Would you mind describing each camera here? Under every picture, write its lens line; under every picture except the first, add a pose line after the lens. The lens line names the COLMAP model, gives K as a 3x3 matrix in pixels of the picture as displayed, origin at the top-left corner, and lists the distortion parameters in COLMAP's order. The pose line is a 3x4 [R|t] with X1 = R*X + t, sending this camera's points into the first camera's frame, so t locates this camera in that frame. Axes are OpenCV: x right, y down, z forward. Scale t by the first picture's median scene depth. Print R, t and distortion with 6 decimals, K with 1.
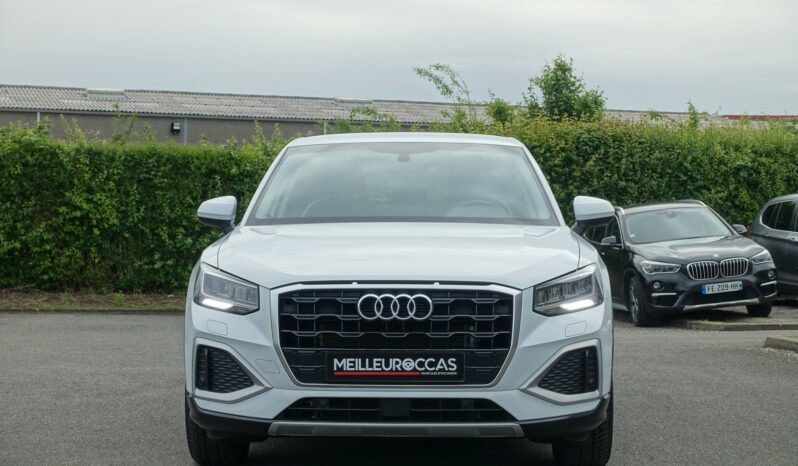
lens RADIAL K [[1756.8, 0, 399.5], [0, 1756.8, 232.6], [0, 0, 1]] dist [-0.070643, 0.000000]
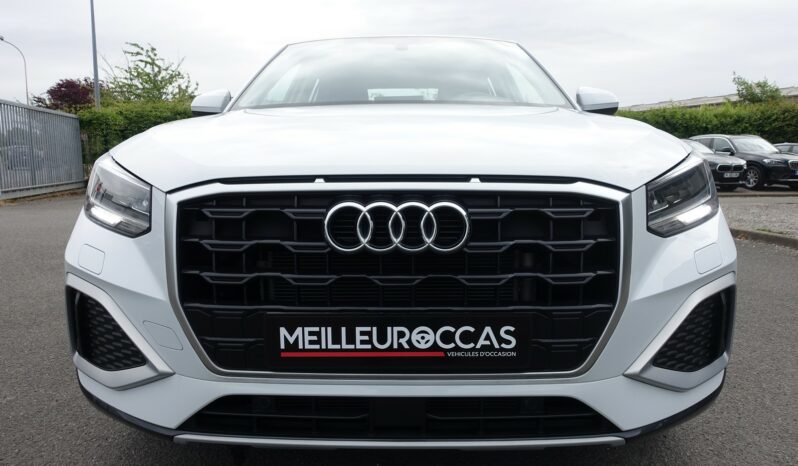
lens RADIAL K [[560.9, 0, 397.9], [0, 560.9, 246.7], [0, 0, 1]] dist [-0.006712, -0.006000]
pose [[0.999946, -0.007147, 0.007565, -0.003370], [0.005983, 0.989555, 0.144030, 0.024463], [-0.008515, -0.143977, 0.989544, 0.833036]]
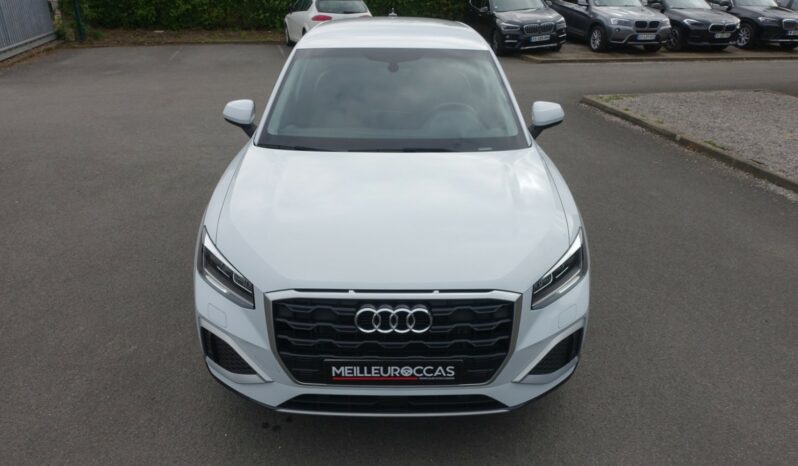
lens RADIAL K [[589.2, 0, 399.9], [0, 589.2, 254.4], [0, 0, 1]] dist [-0.027075, 0.007657]
pose [[0.999295, -0.007358, 0.036829, -0.010584], [-0.010317, 0.889113, 0.457572, -0.136938], [-0.036112, -0.457629, 0.888410, 0.725842]]
